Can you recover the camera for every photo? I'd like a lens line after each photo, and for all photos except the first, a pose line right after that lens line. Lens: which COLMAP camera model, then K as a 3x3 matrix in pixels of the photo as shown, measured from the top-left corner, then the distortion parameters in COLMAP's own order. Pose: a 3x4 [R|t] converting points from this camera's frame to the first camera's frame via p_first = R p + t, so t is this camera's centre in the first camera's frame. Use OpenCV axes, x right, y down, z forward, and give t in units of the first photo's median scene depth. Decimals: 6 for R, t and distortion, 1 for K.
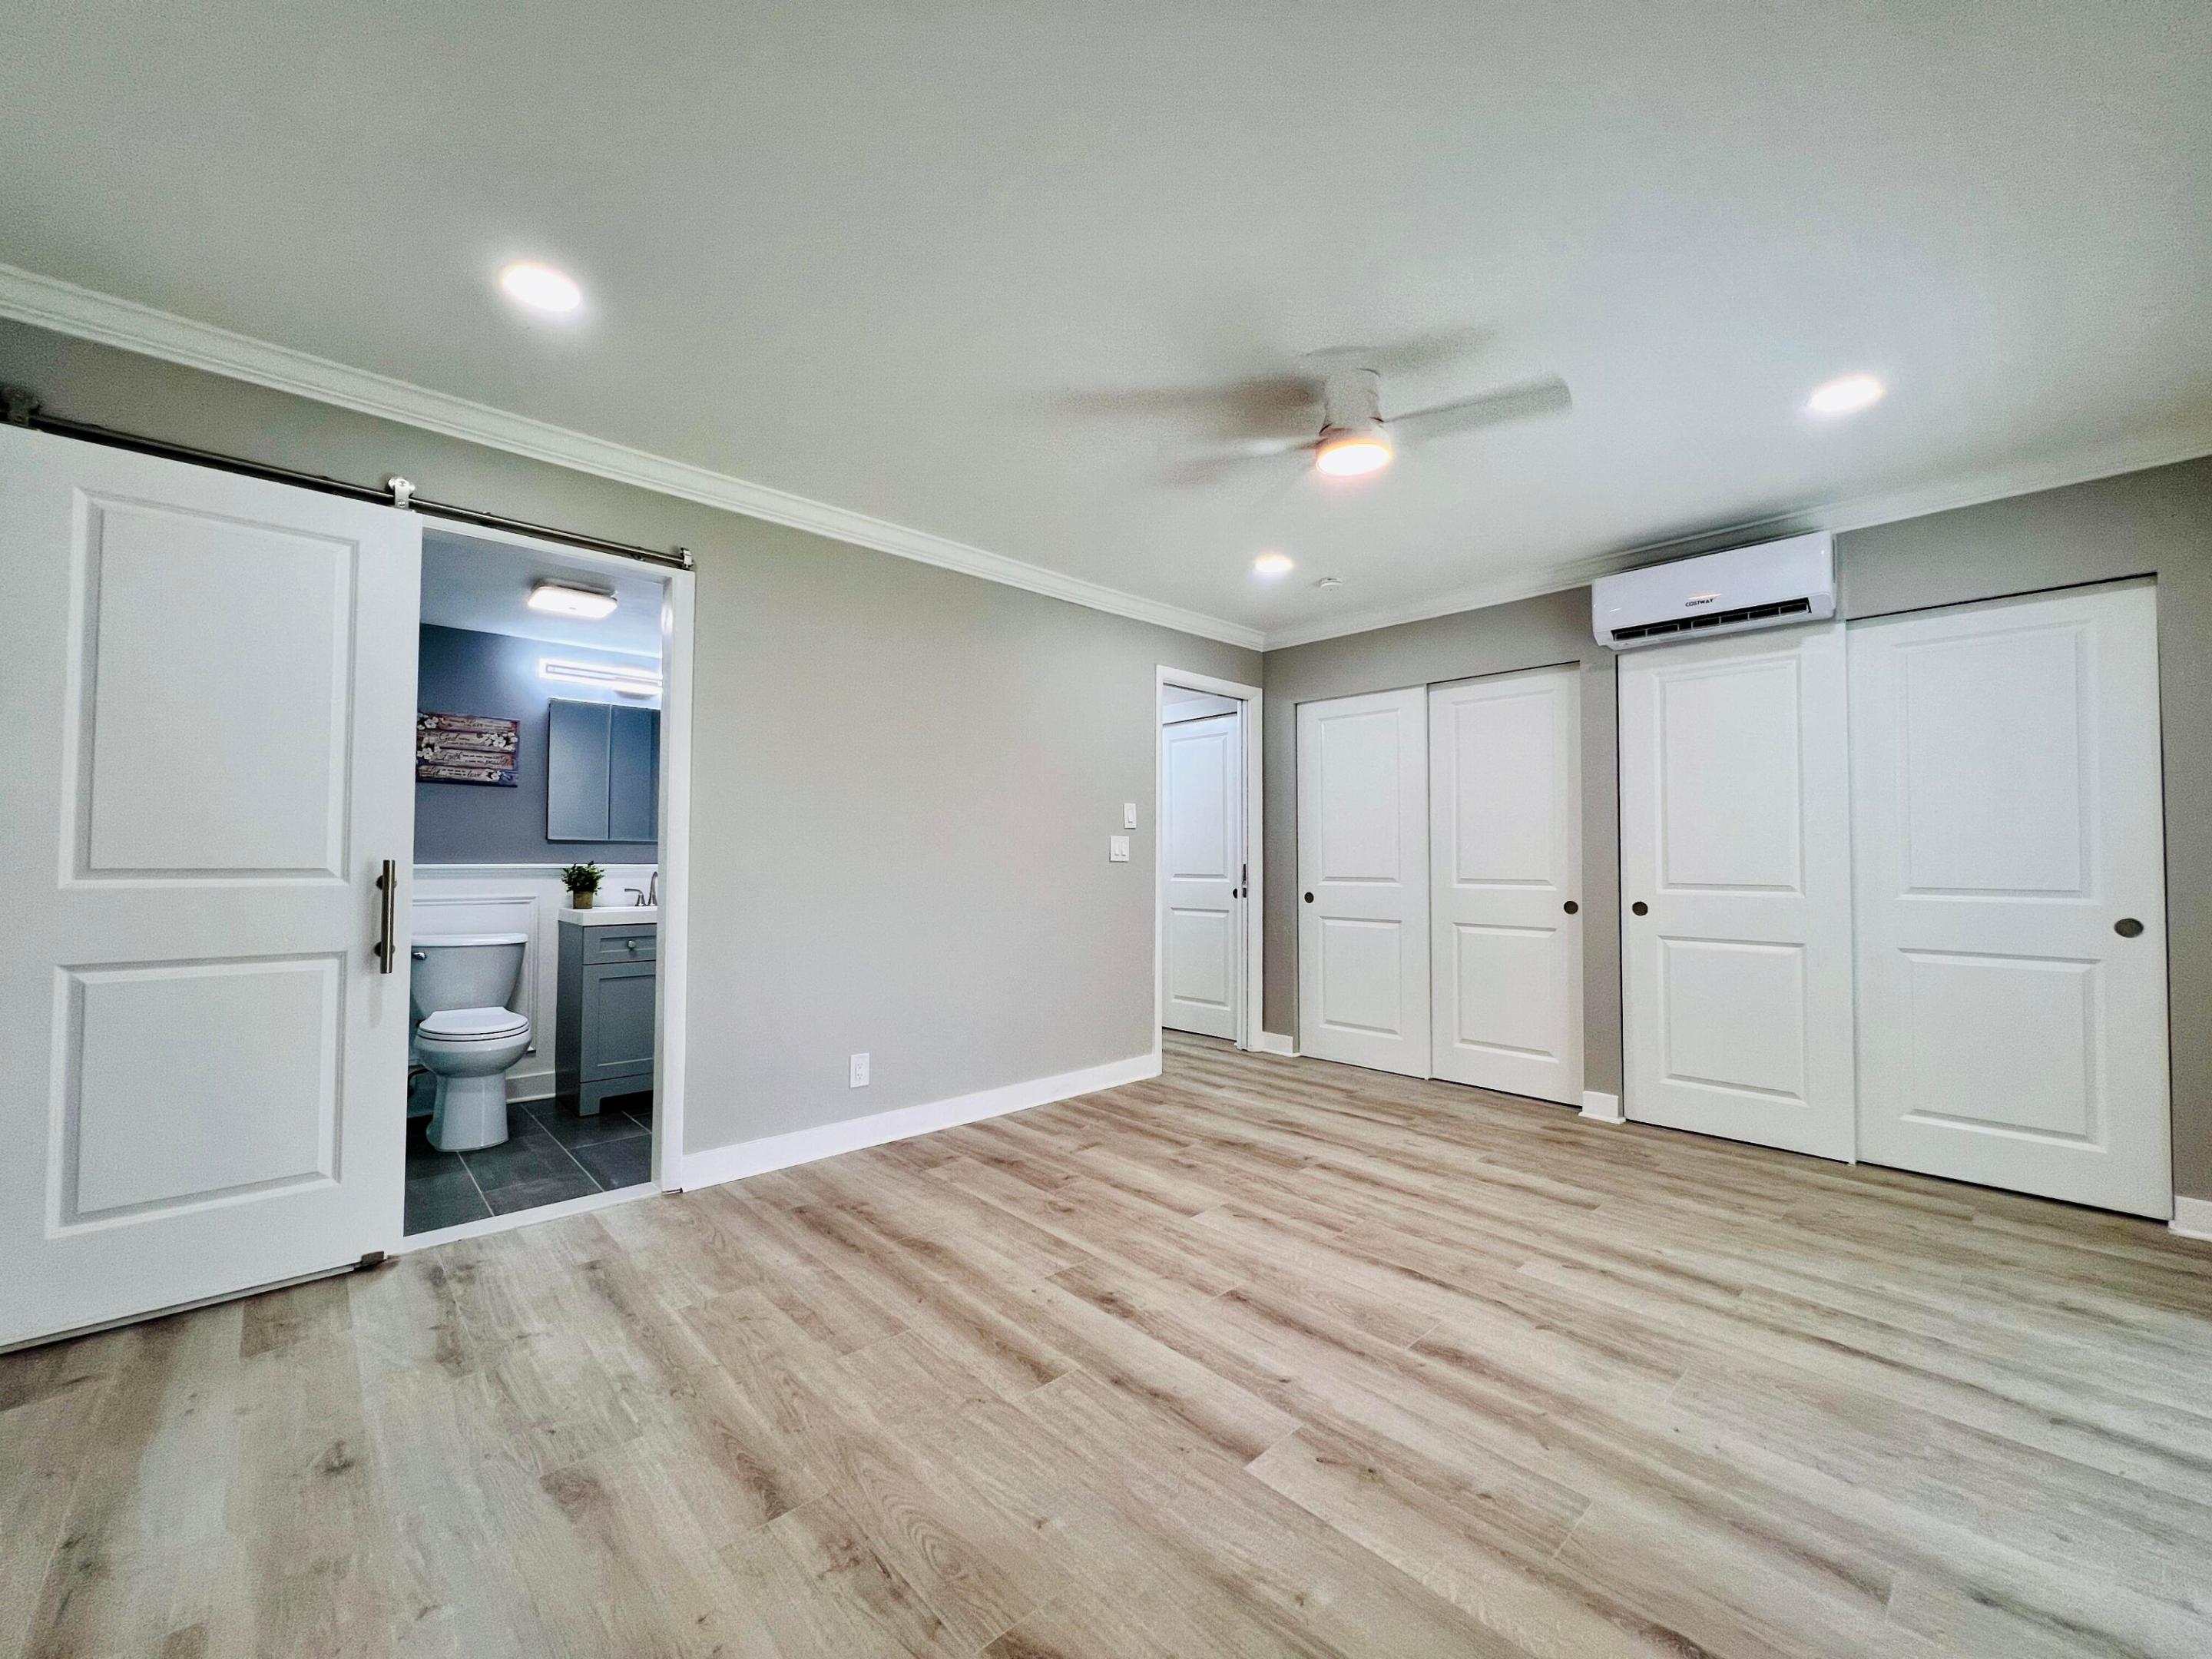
lens RADIAL K [[883.4, 0, 1101.9], [0, 883.4, 835.7], [0, 0, 1]] dist [-0.001220, 0.000705]
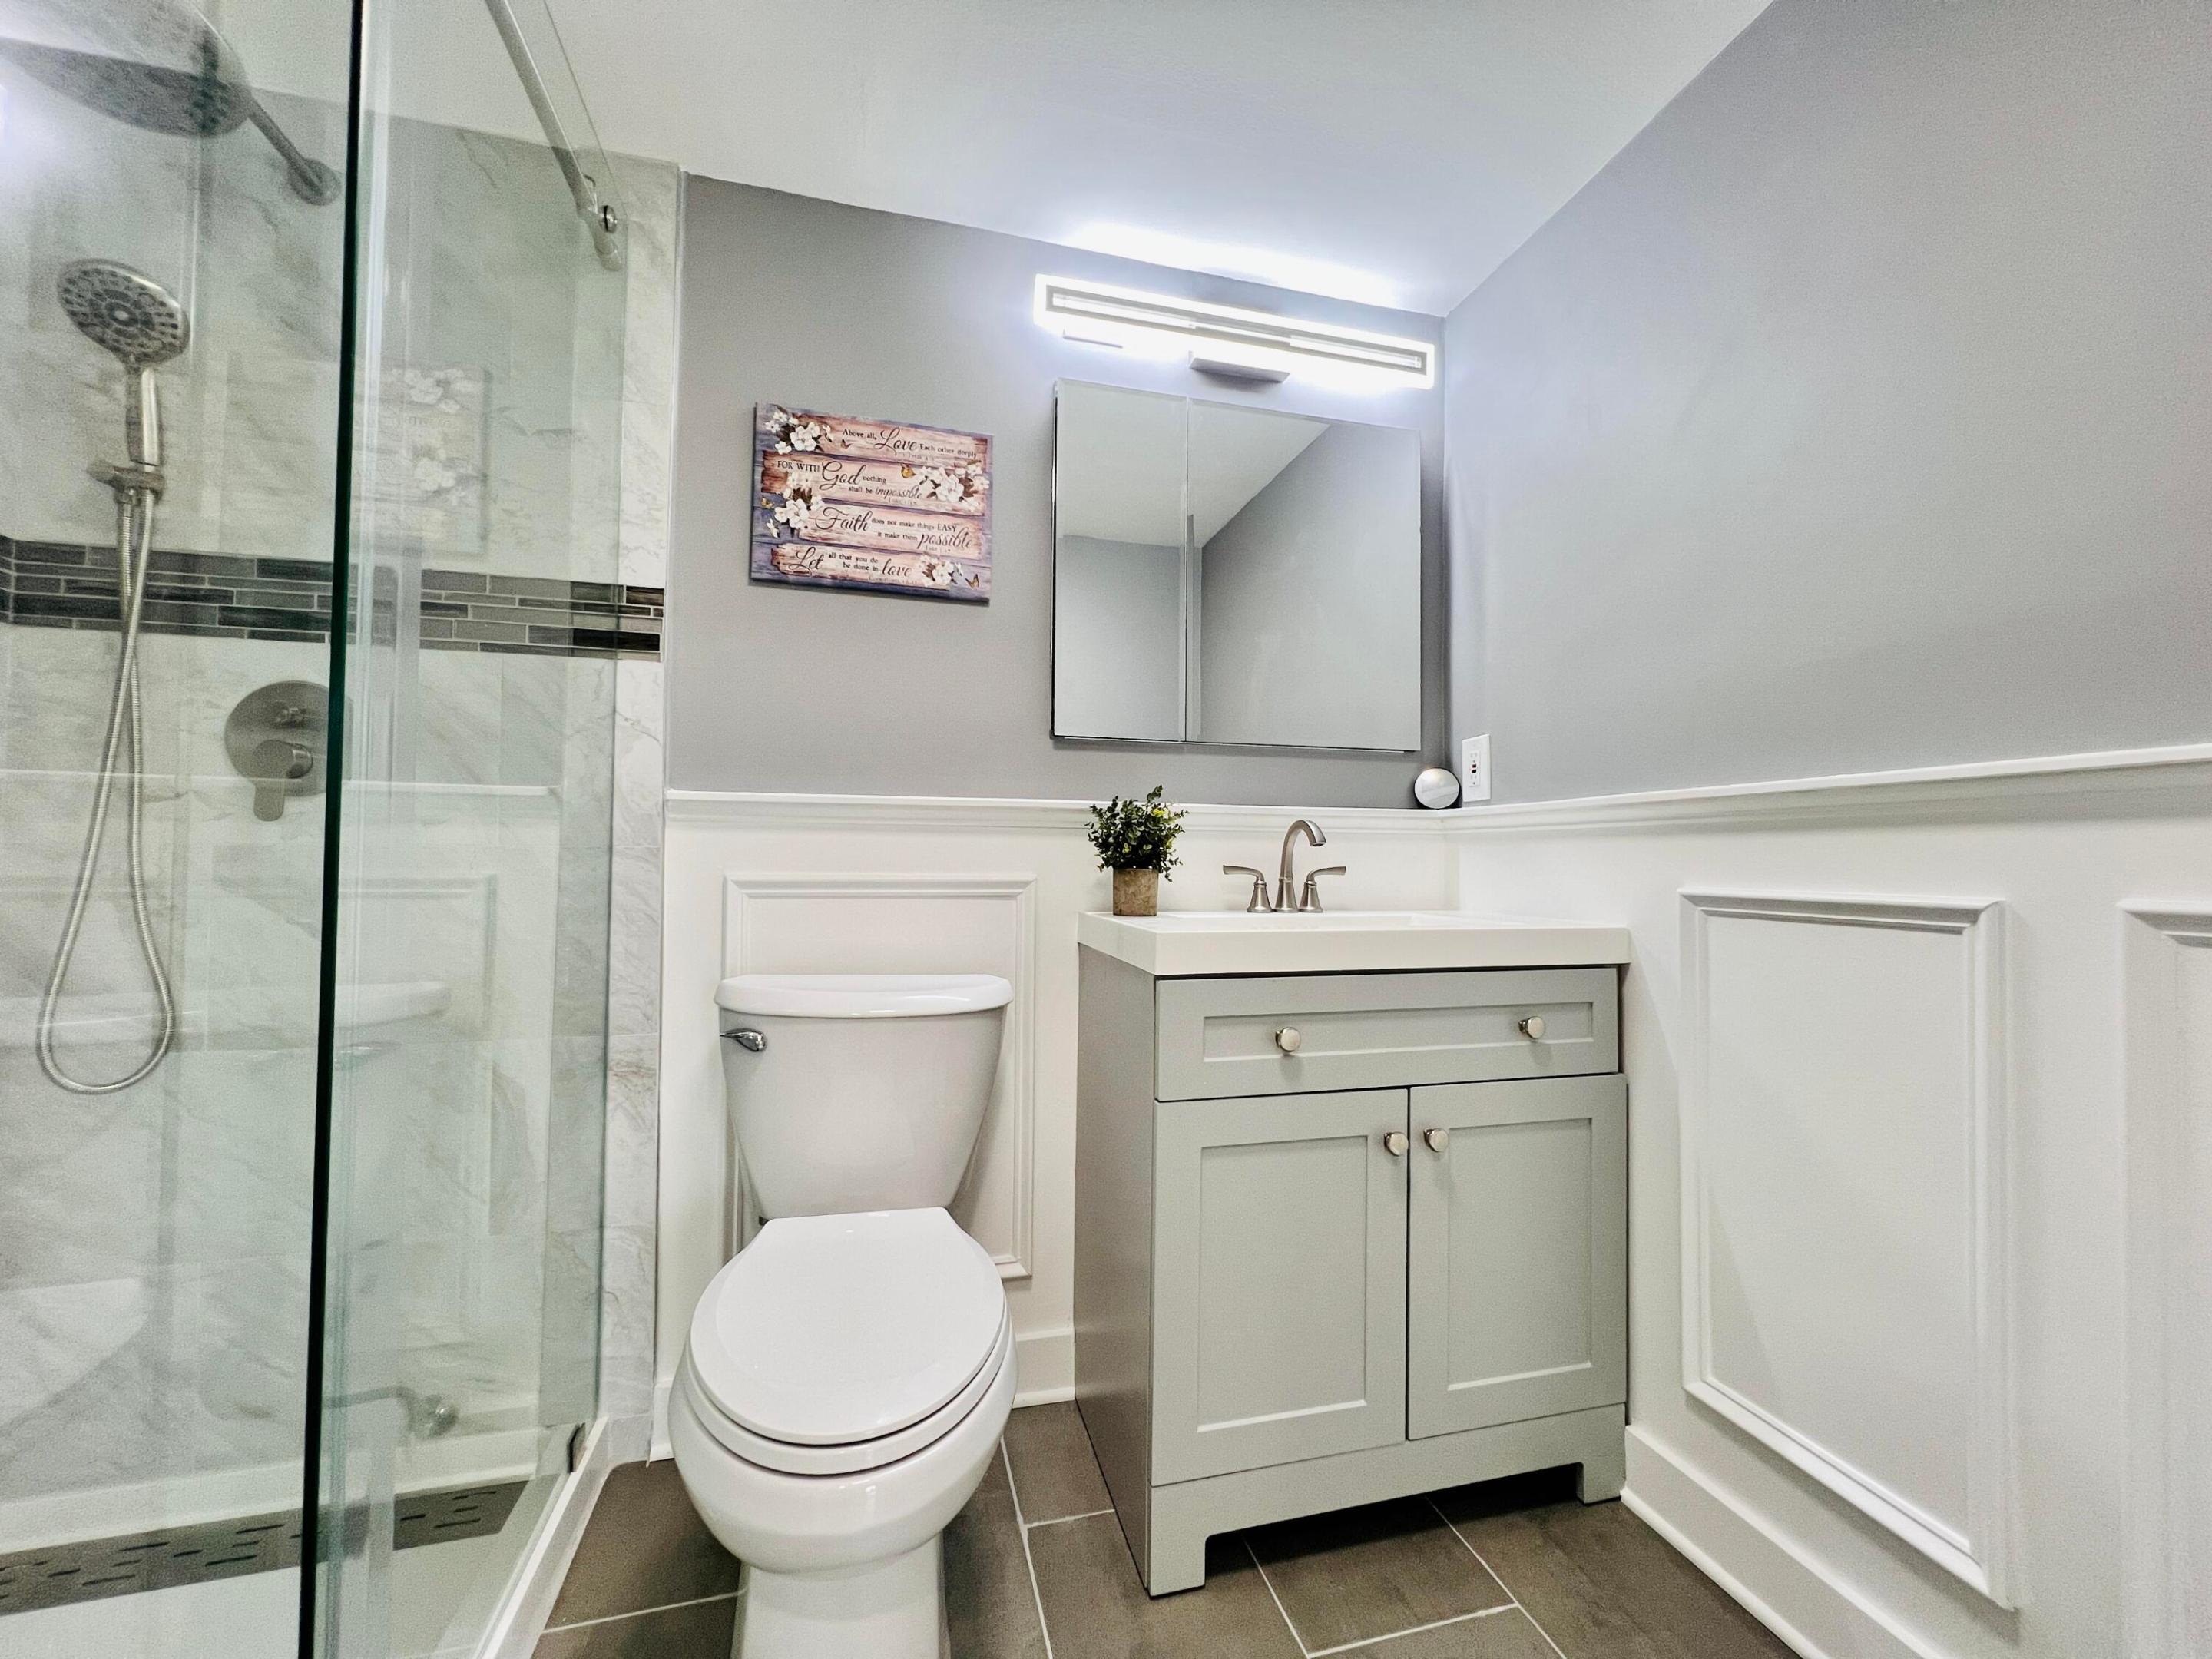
lens RADIAL K [[883.4, 0, 1112.1], [0, 883.4, 833.9], [0, 0, 1]] dist [-0.001220, 0.000705]
pose [[0.882606, -0.006288, -0.470071, -0.473653], [0.005960, 0.999980, -0.002185, 0.054812], [0.470075, -0.000874, 0.882626, 0.748833]]
